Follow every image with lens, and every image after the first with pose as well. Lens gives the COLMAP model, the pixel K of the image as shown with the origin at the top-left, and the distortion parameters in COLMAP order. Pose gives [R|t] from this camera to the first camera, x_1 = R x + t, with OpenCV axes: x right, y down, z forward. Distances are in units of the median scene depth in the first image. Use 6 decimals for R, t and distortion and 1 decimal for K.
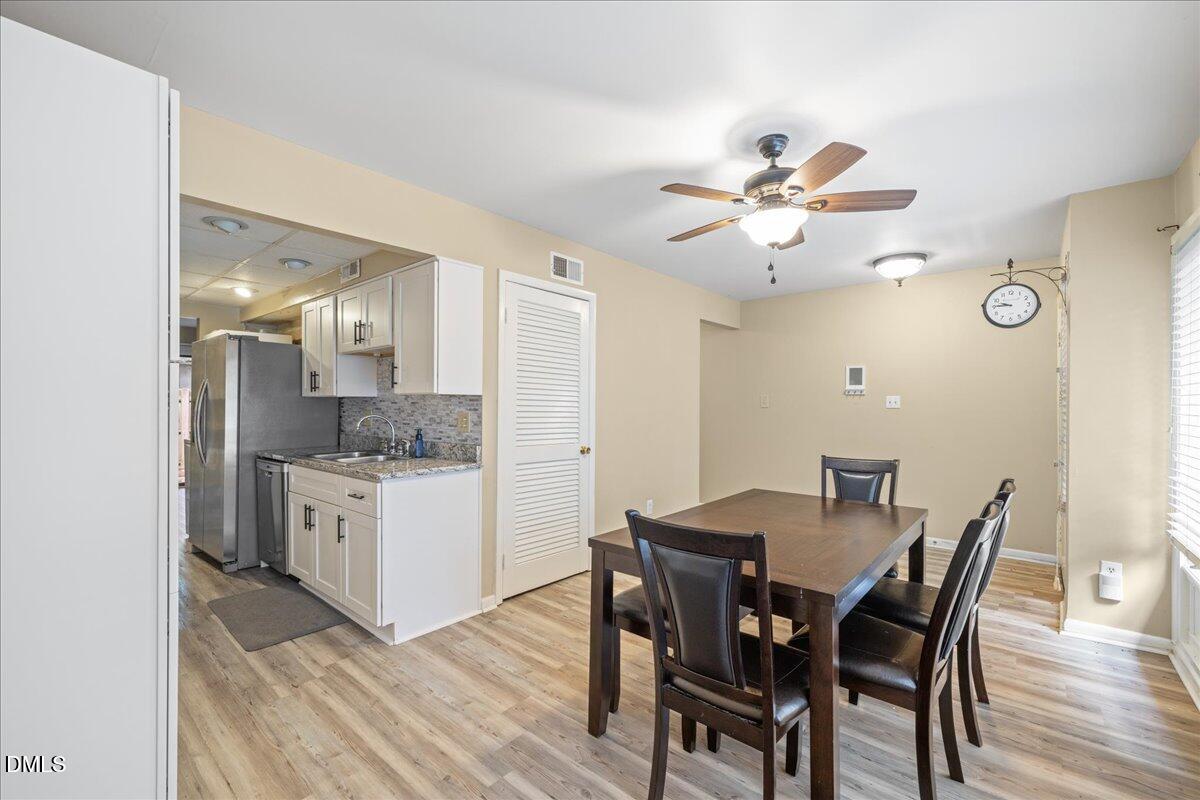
lens RADIAL K [[506.7, 0, 594.6], [0, 506.7, 402.6], [0, 0, 1]] dist [0.002181, 0.000367]
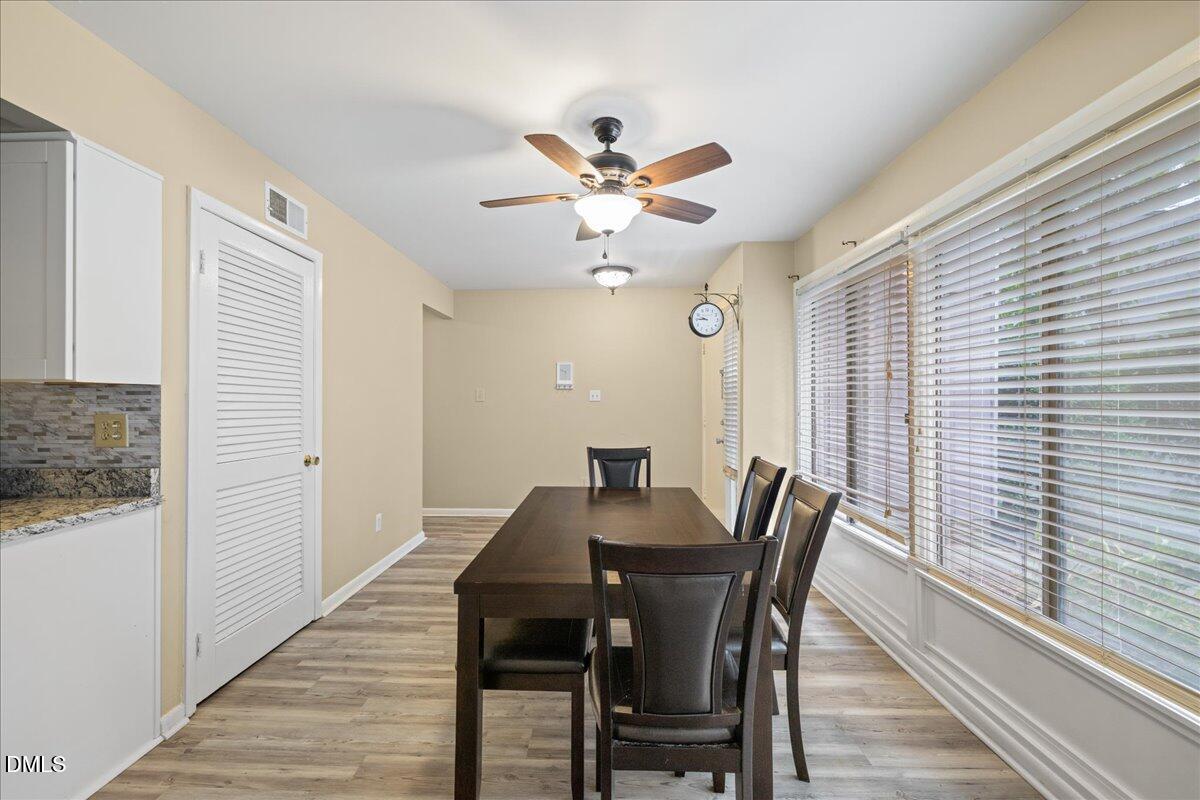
lens RADIAL K [[504.2, 0, 592.7], [0, 504.2, 396.6], [0, 0, 1]] dist [0.000882, 0.000150]
pose [[0.777160, -0.002228, 0.629299, -0.198892], [0.002080, 0.999997, 0.000972, -0.000141], [-0.629299, 0.000554, 0.777163, 0.196806]]
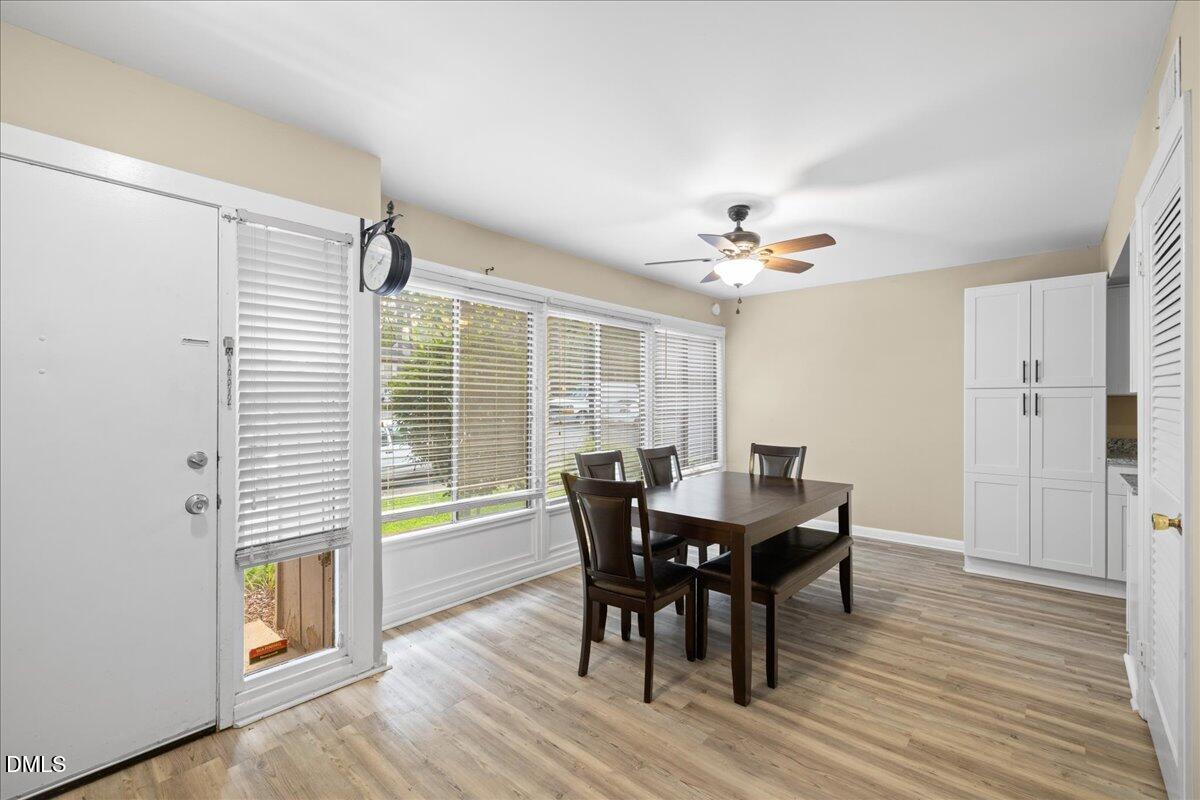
lens RADIAL K [[506.7, 0, 594.6], [0, 506.7, 402.6], [0, 0, 1]] dist [0.002181, 0.000367]
pose [[-0.999722, -0.004768, 0.023076, 0.506771], [-0.004810, 0.999987, -0.001754, 0.002783], [-0.023068, -0.001865, -0.999732, 1.703327]]
